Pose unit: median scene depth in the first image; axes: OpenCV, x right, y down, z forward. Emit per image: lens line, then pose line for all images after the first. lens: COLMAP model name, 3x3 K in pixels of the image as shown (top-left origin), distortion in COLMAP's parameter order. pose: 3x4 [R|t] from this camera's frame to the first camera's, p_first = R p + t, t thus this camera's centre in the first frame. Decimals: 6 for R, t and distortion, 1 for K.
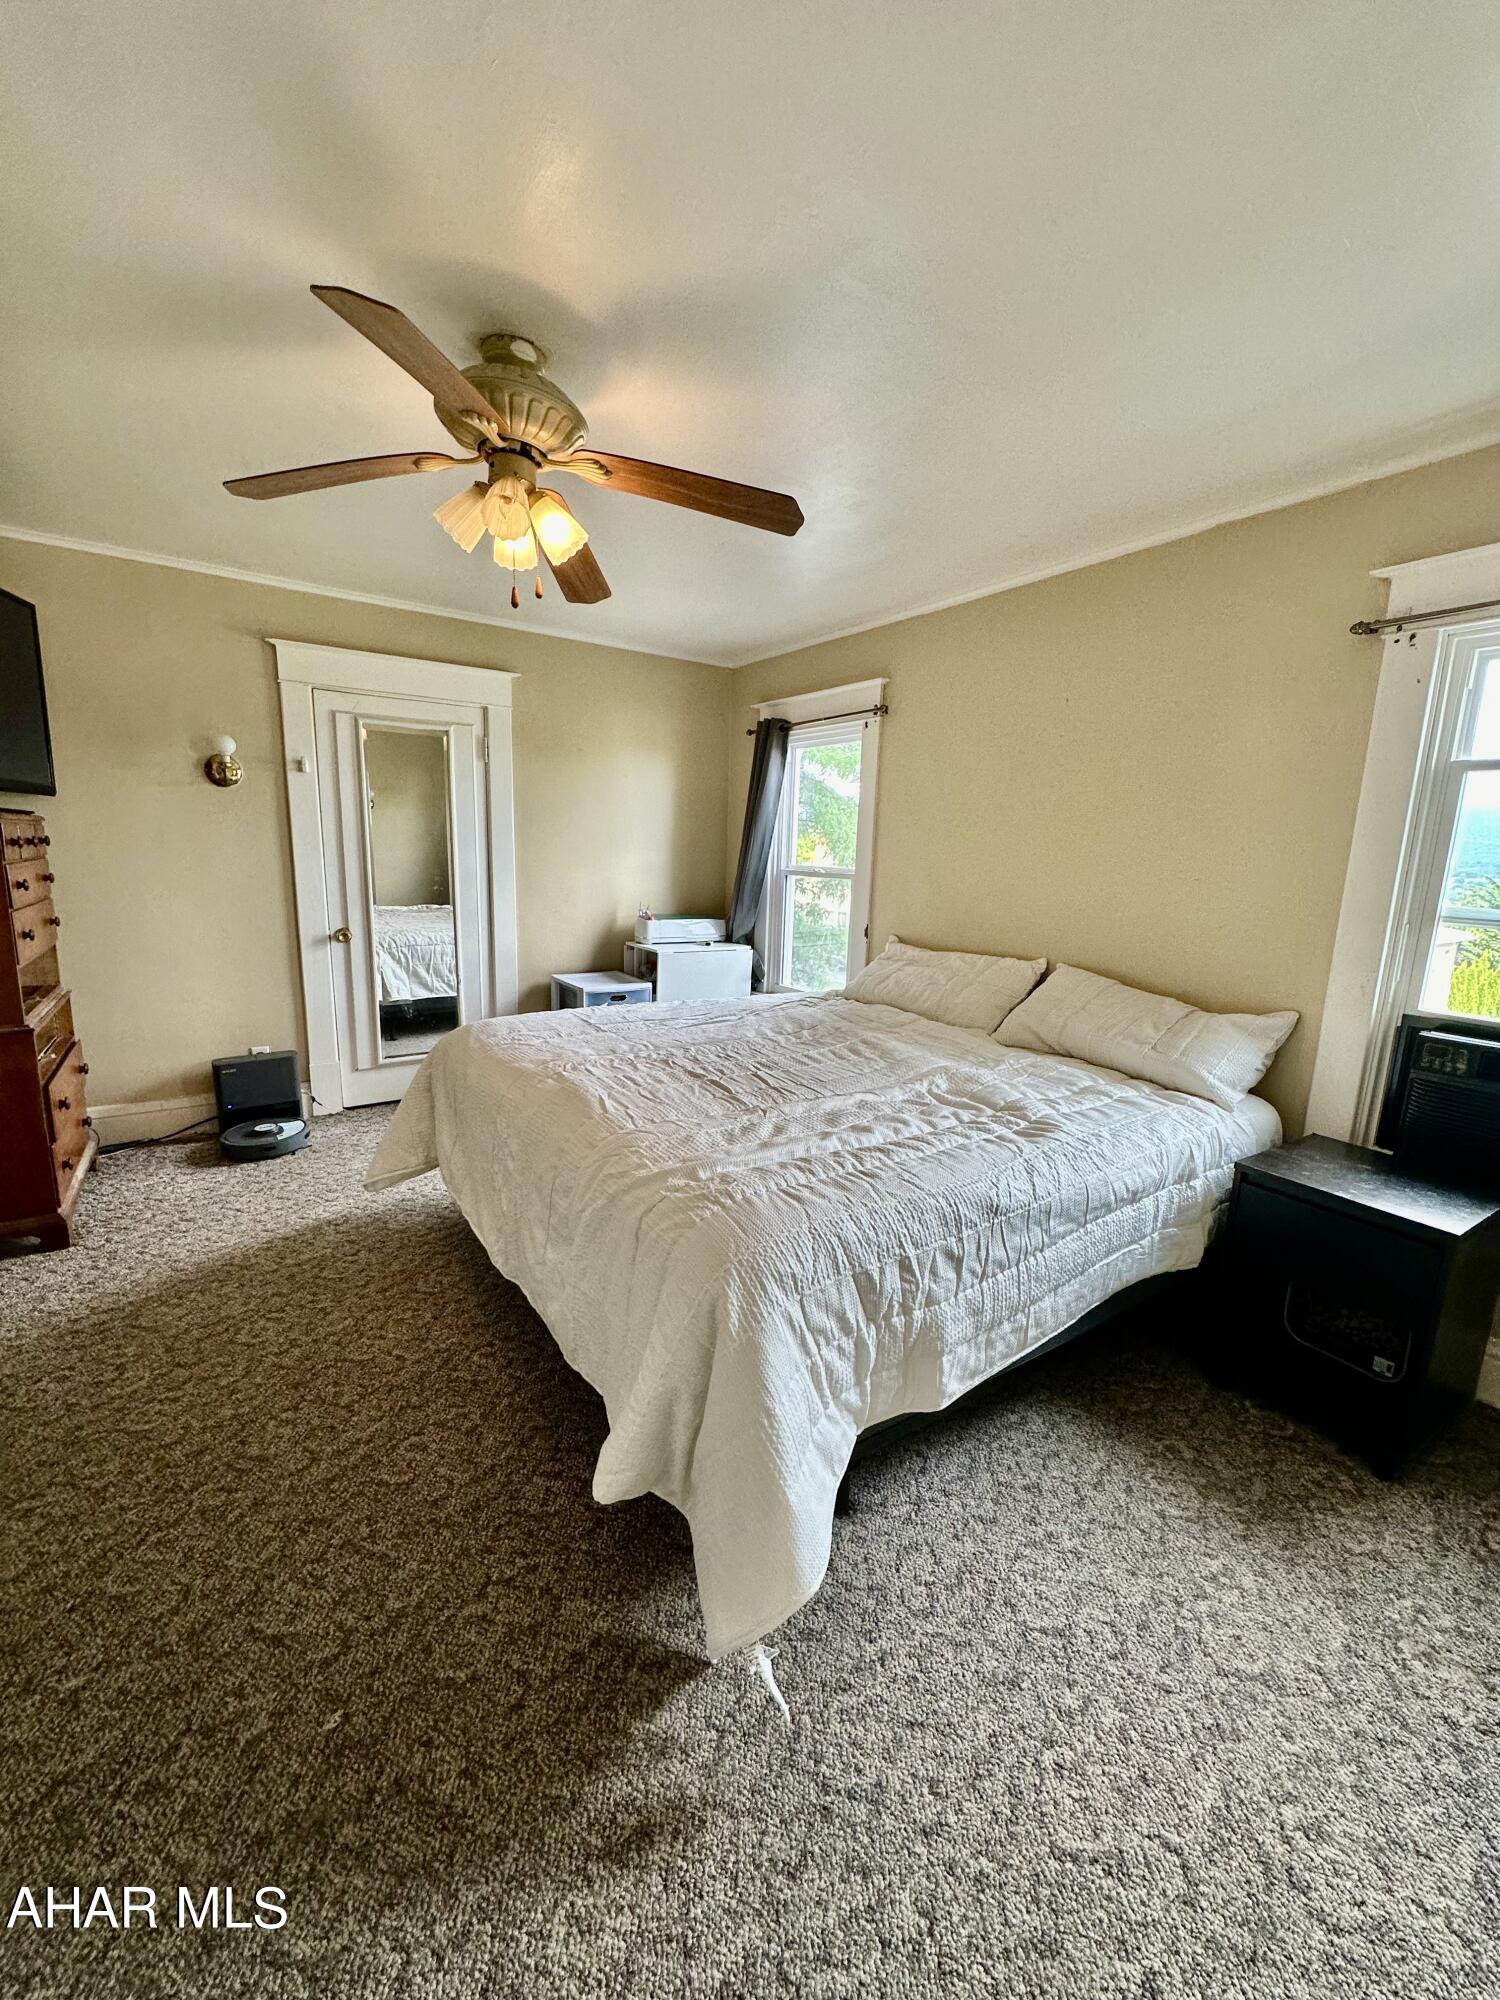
lens RADIAL K [[799.3, 0, 752.0], [0, 799.3, 1000.0], [0, 0, 1]] dist [-0.003763, 0.000944]
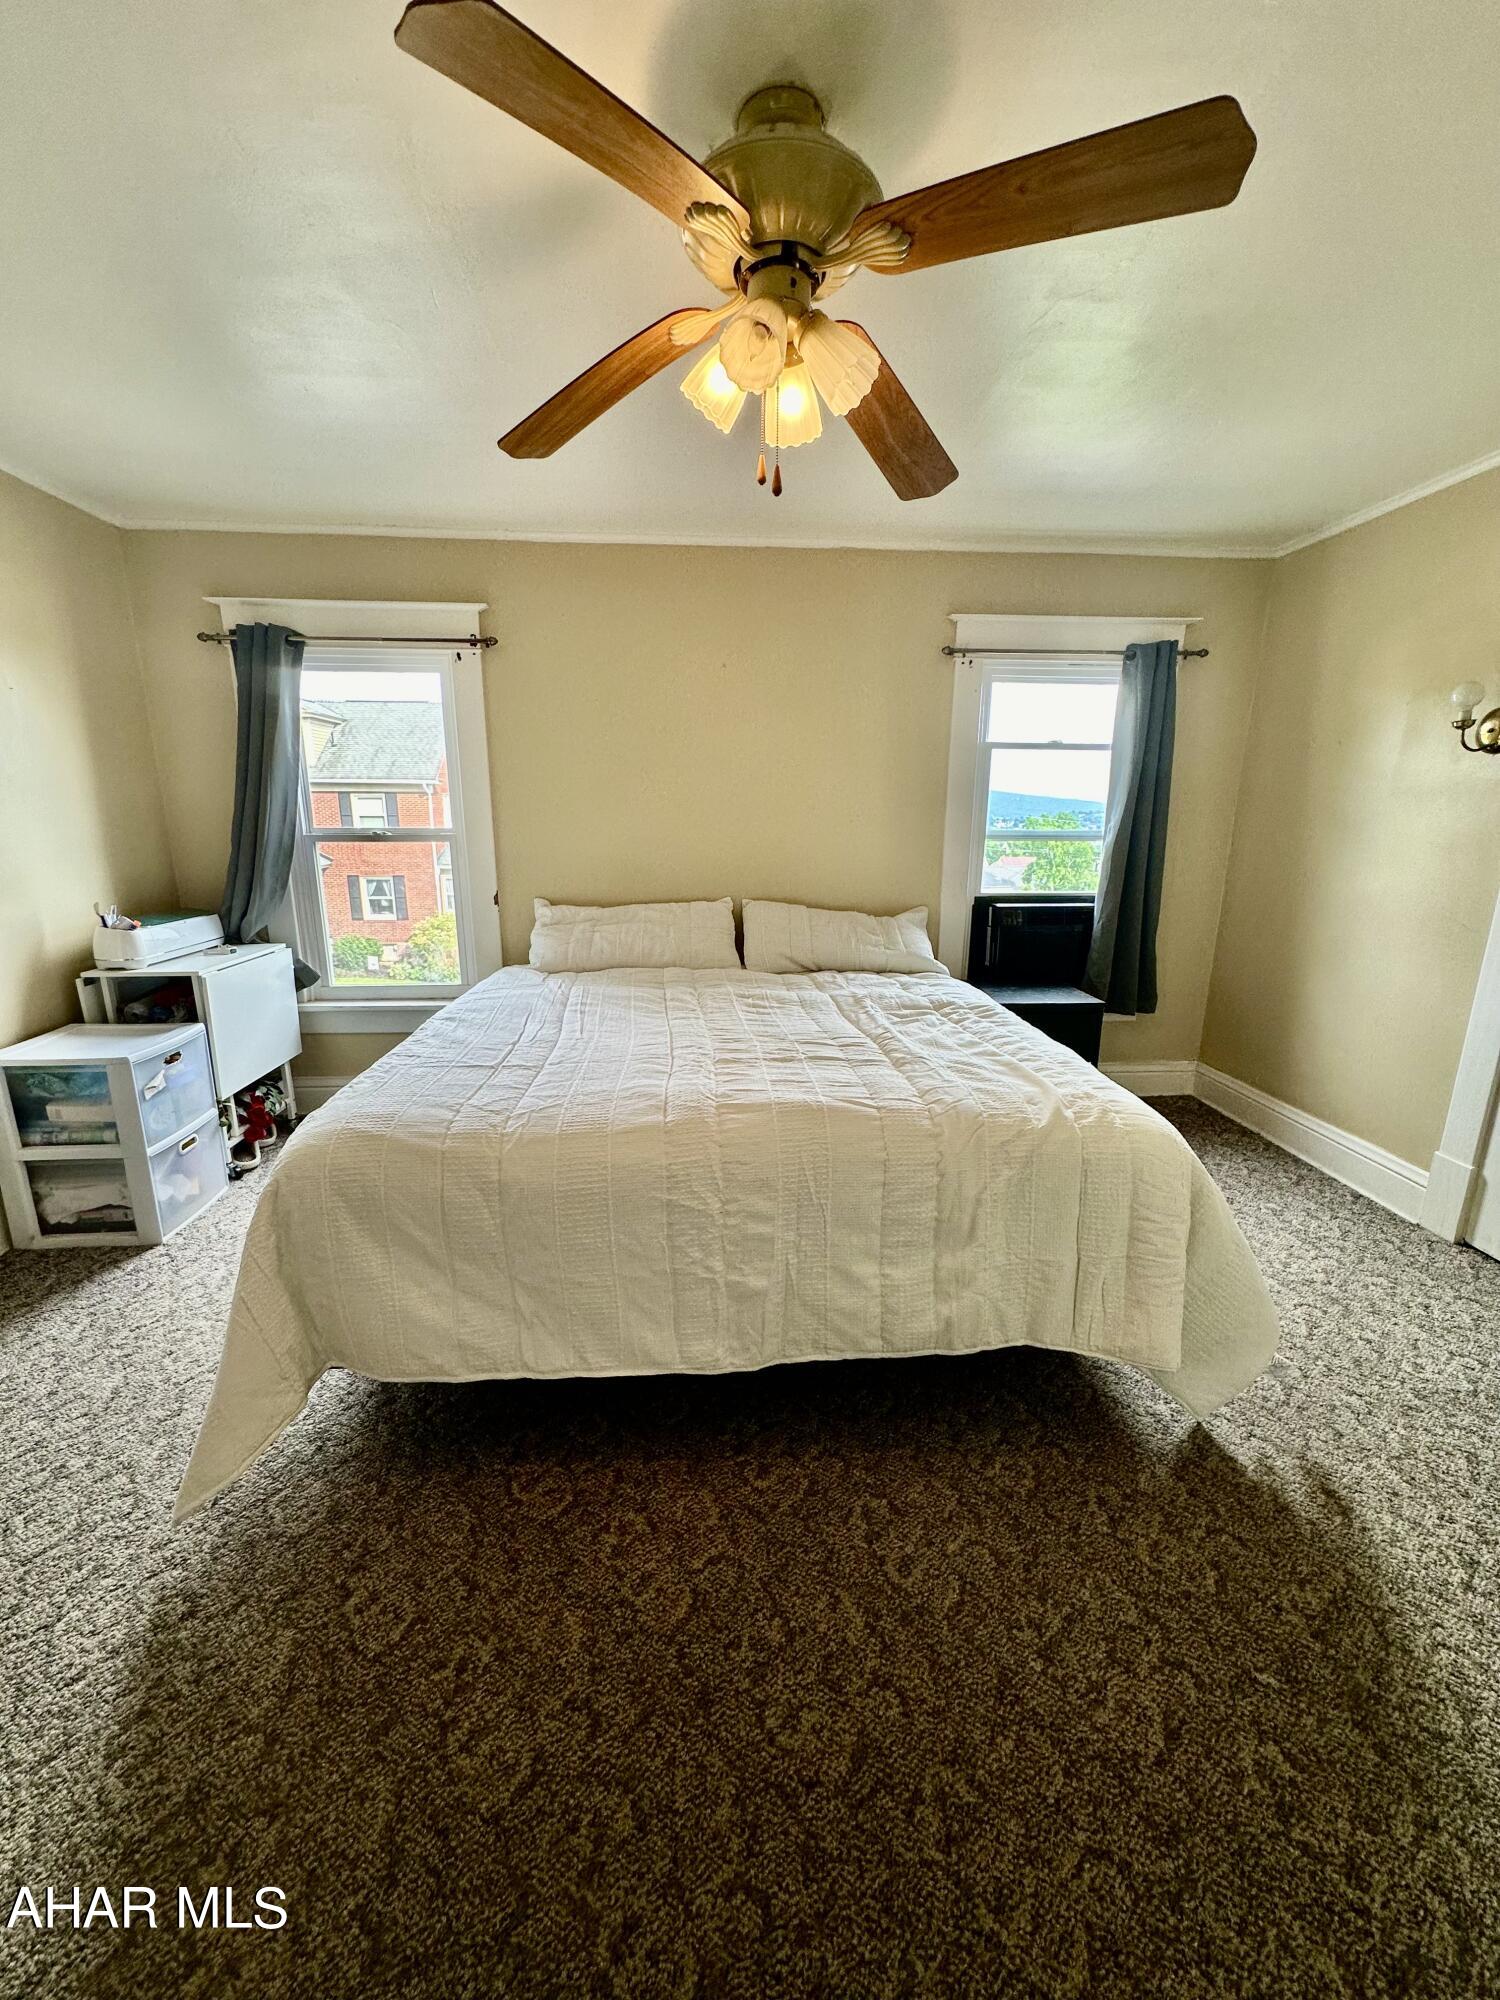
lens RADIAL K [[799.3, 0, 748.4], [0, 799.3, 999.9], [0, 0, 1]] dist [-0.003763, 0.000944]
pose [[0.500910, -0.234826, 0.833034, -0.879372], [0.175532, 0.970050, 0.167901, -0.141159], [-0.847513, 0.062121, 0.527127, 0.562610]]
